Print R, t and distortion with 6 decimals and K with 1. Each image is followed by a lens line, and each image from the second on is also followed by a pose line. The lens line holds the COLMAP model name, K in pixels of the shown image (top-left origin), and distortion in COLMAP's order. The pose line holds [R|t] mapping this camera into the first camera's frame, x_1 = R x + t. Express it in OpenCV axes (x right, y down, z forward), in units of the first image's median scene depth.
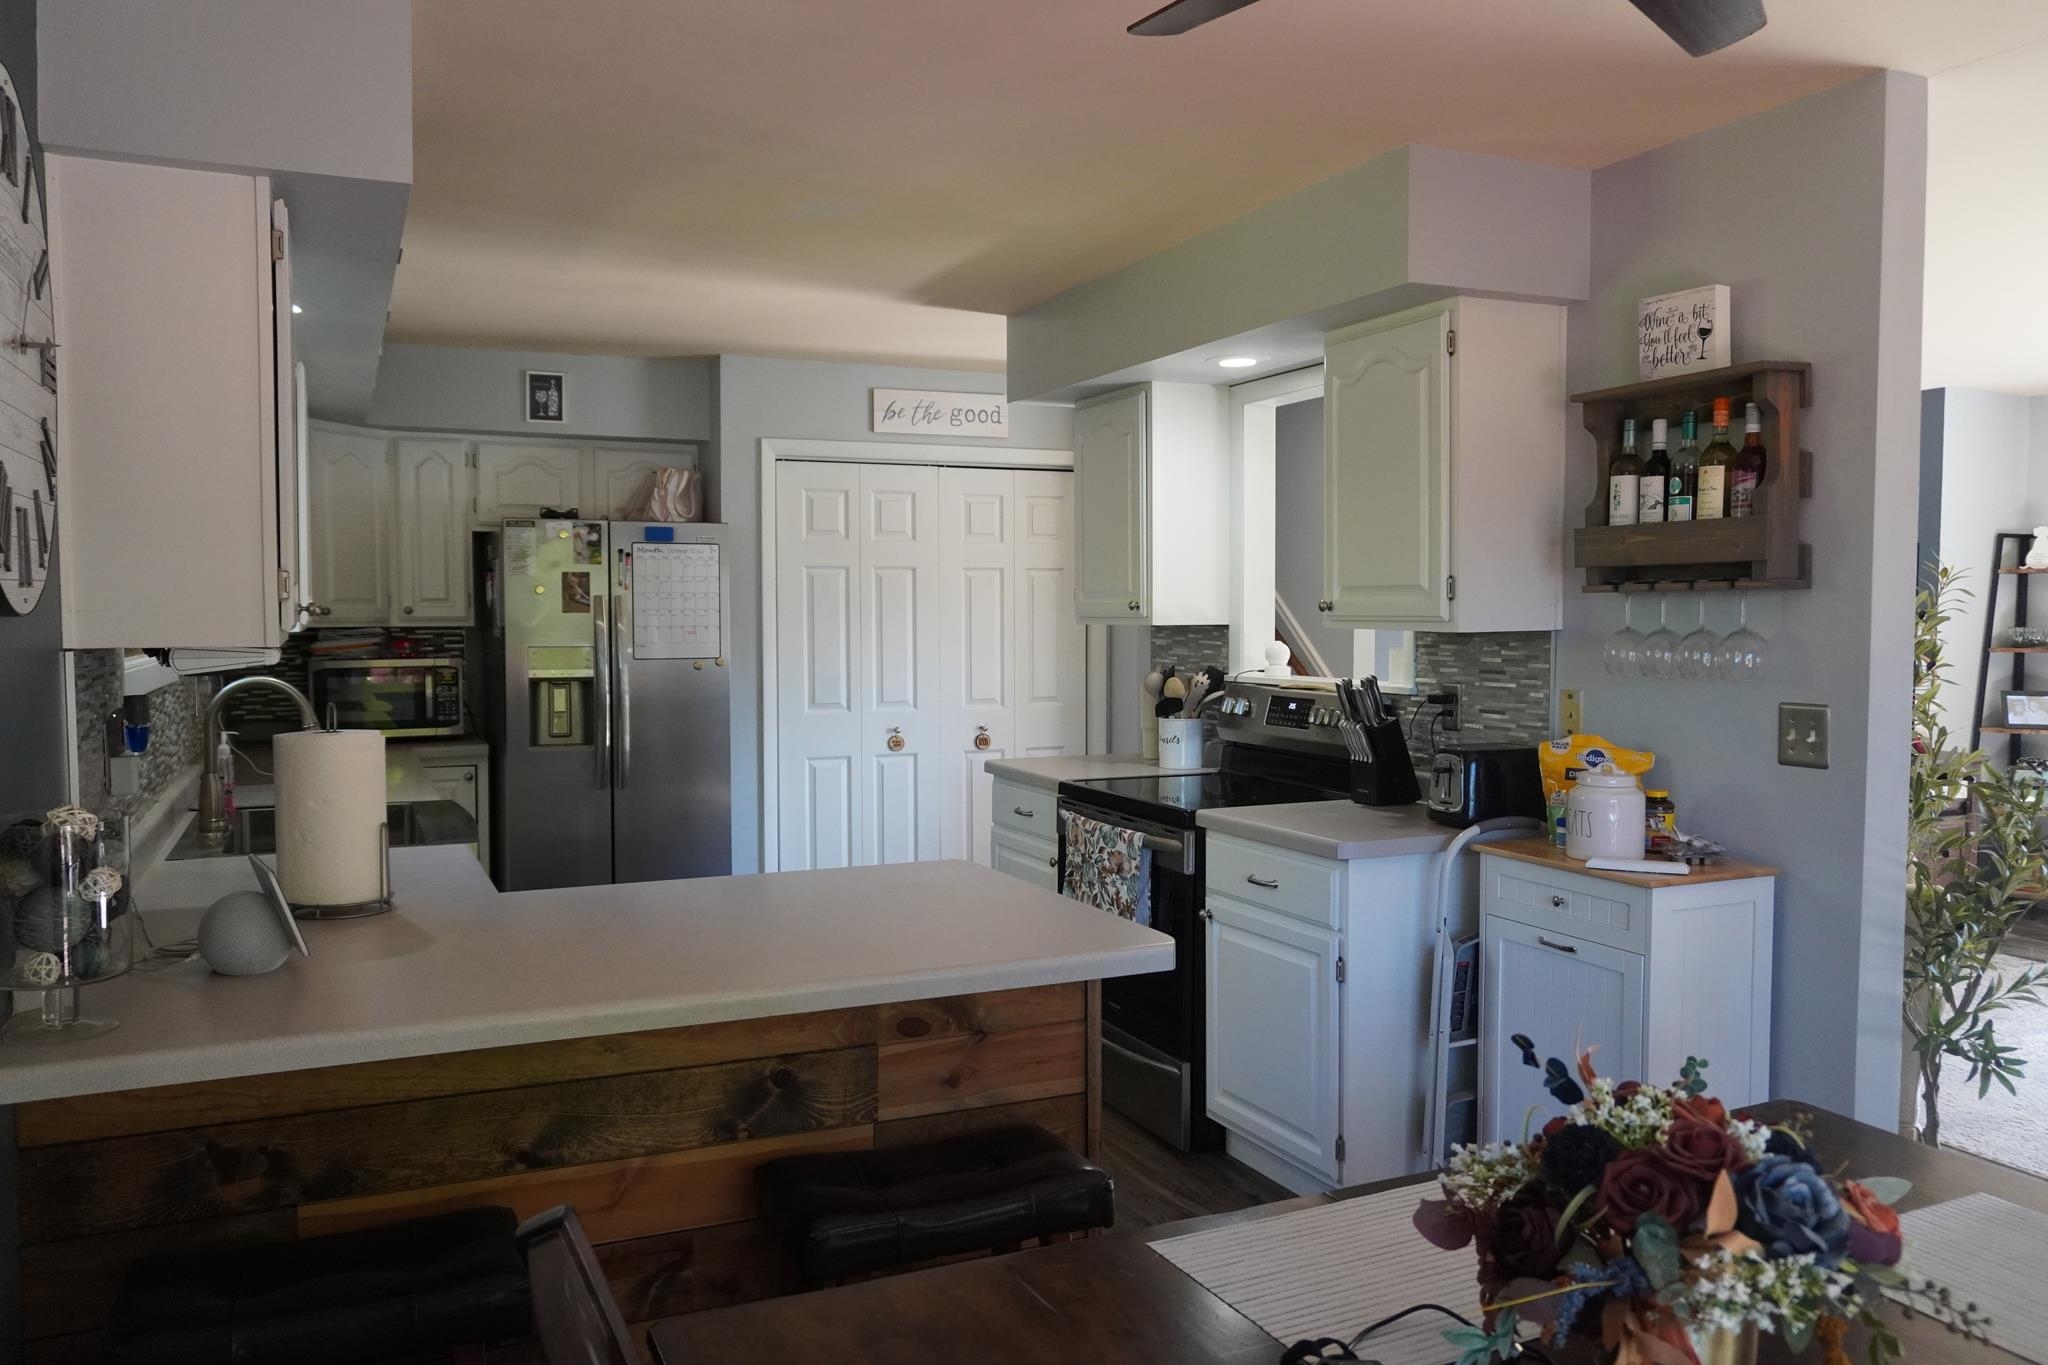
lens RADIAL K [[1530.9, 0, 1024.0], [0, 1530.9, 682.5], [0, 0, 1]] dist [-0.000481, -0.000098]
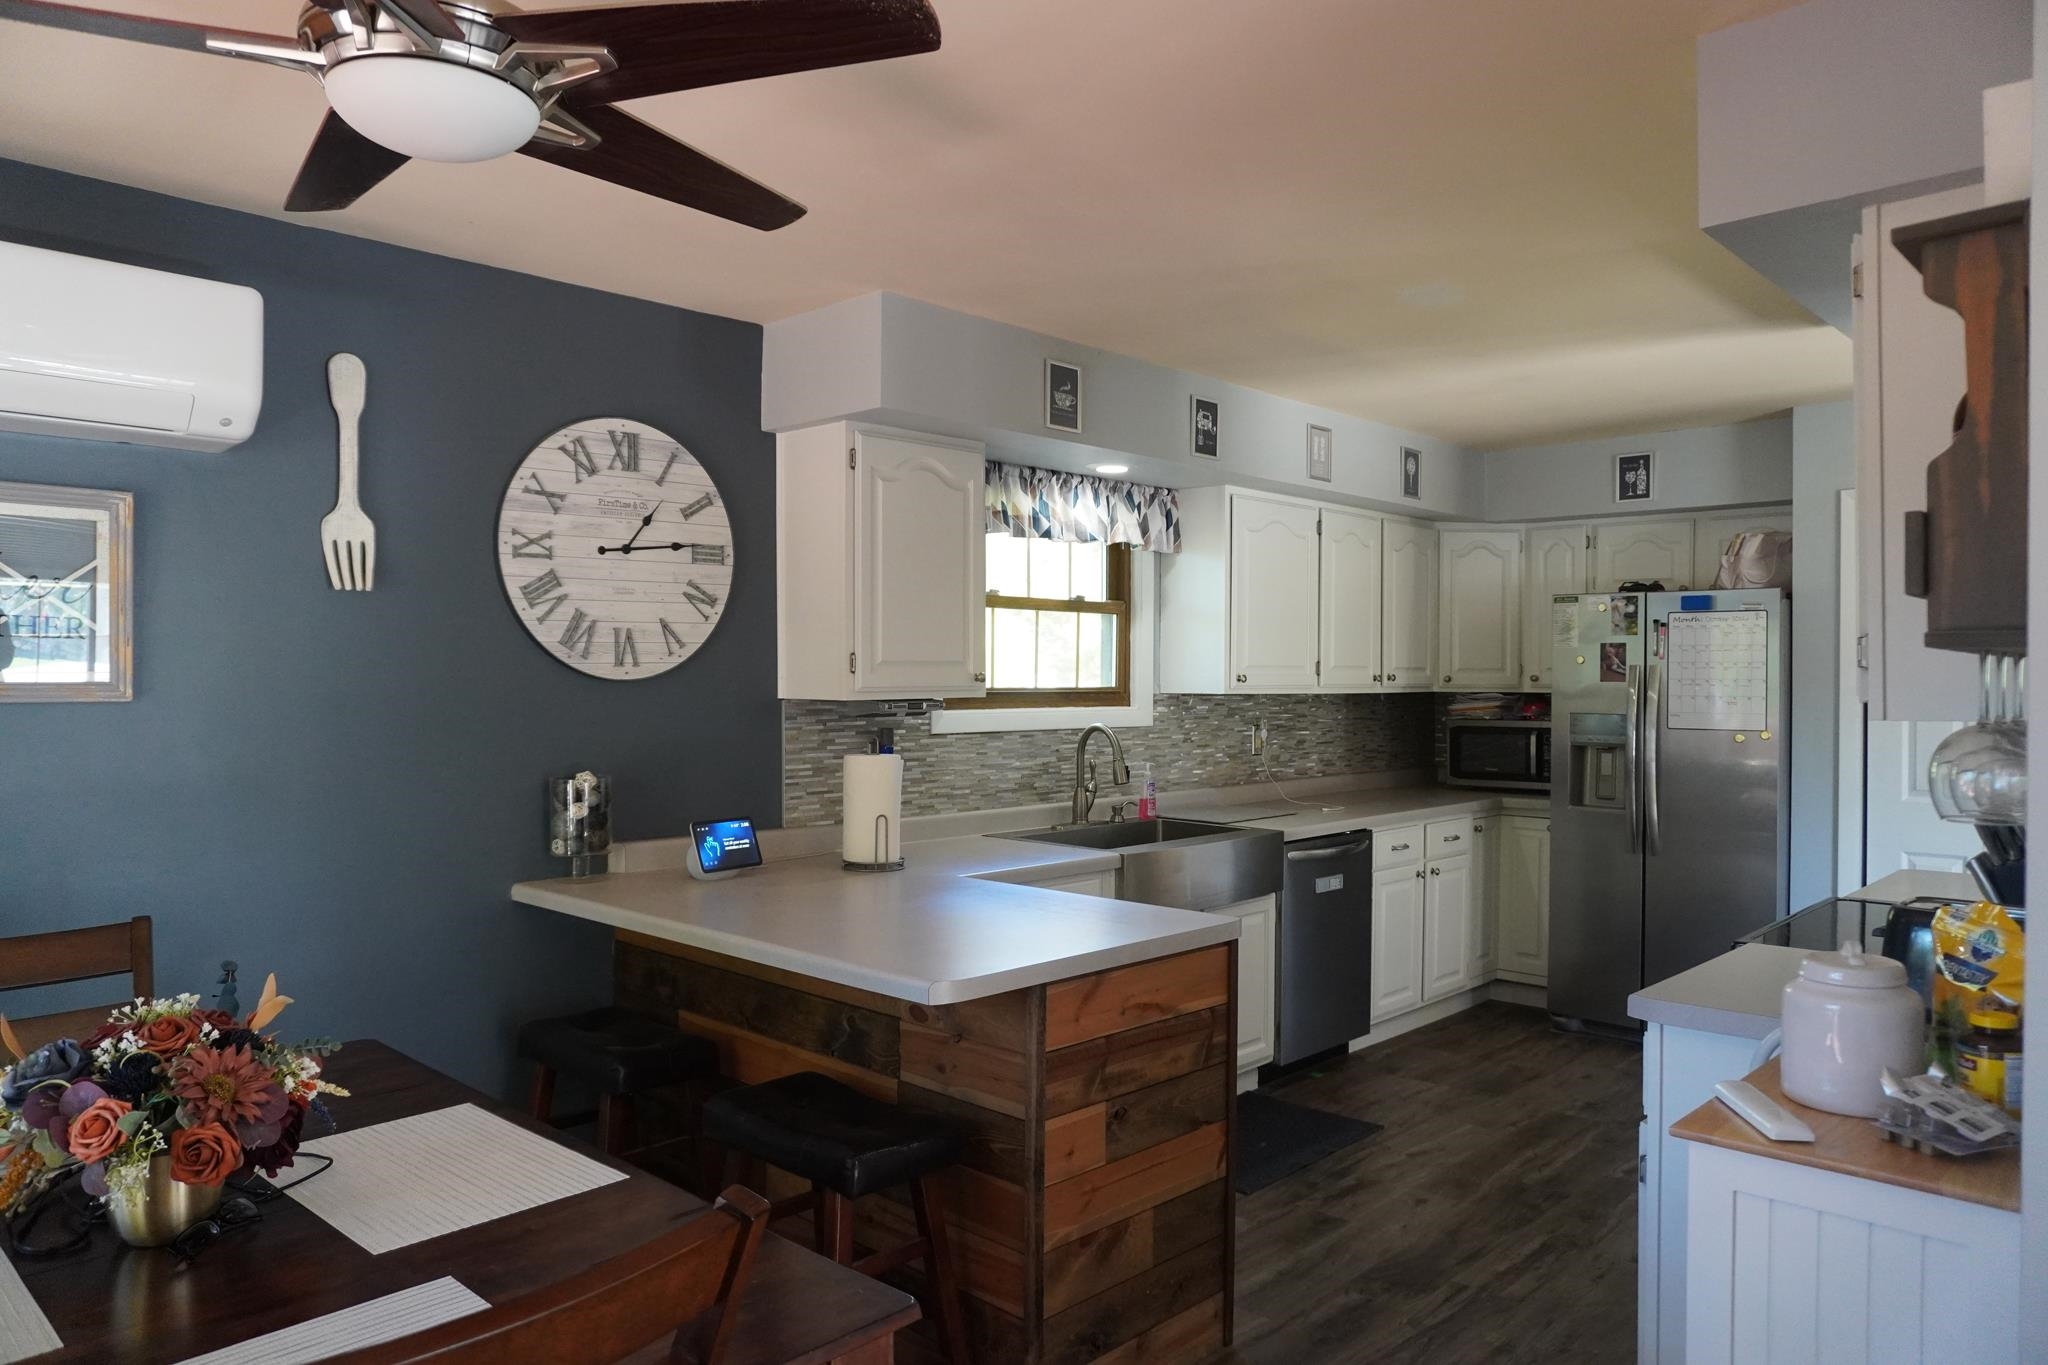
lens RADIAL K [[1384.4, 0, 1024.0], [0, 1384.4, 682.5], [0, 0, 1]] dist [-0.005407, 0.004004]
pose [[0.368098, 0.009515, -0.929738, 0.433794], [-0.047528, 0.998833, -0.008595, -0.017789], [0.928571, 0.047353, 0.368121, 0.276331]]
